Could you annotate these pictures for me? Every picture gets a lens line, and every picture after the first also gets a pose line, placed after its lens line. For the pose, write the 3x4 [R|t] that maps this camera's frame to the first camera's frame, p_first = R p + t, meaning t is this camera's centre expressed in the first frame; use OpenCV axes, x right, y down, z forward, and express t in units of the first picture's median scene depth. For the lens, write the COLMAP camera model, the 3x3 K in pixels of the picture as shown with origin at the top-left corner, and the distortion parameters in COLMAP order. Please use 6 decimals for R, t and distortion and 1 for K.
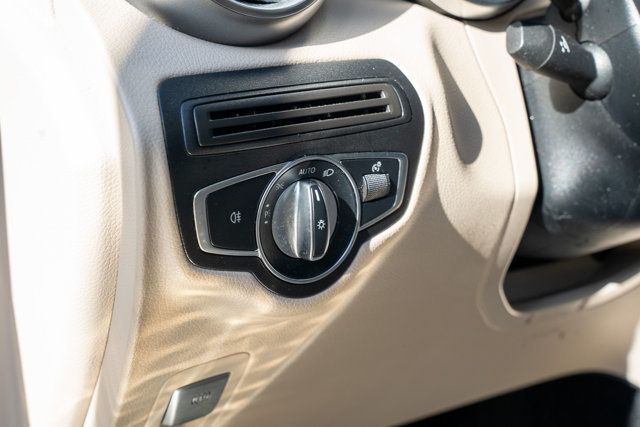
lens RADIAL K [[929.9, 0, 320.0], [0, 929.9, 213.5], [0, 0, 1]] dist [0.133541, -0.018598]
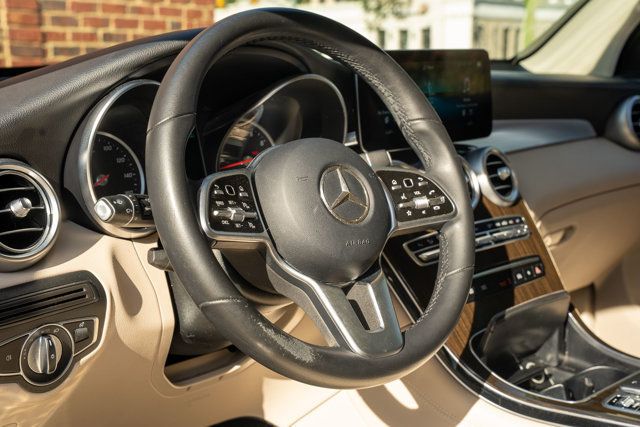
lens RADIAL K [[929.9, 0, 320.0], [0, 929.9, 213.5], [0, 0, 1]] dist [0.133541, -0.018598]
pose [[0.970814, -0.029382, 0.238026, 0.083159], [0.045009, 0.997154, -0.060481, -0.142857], [-0.235572, 0.069429, 0.969374, -1.131646]]
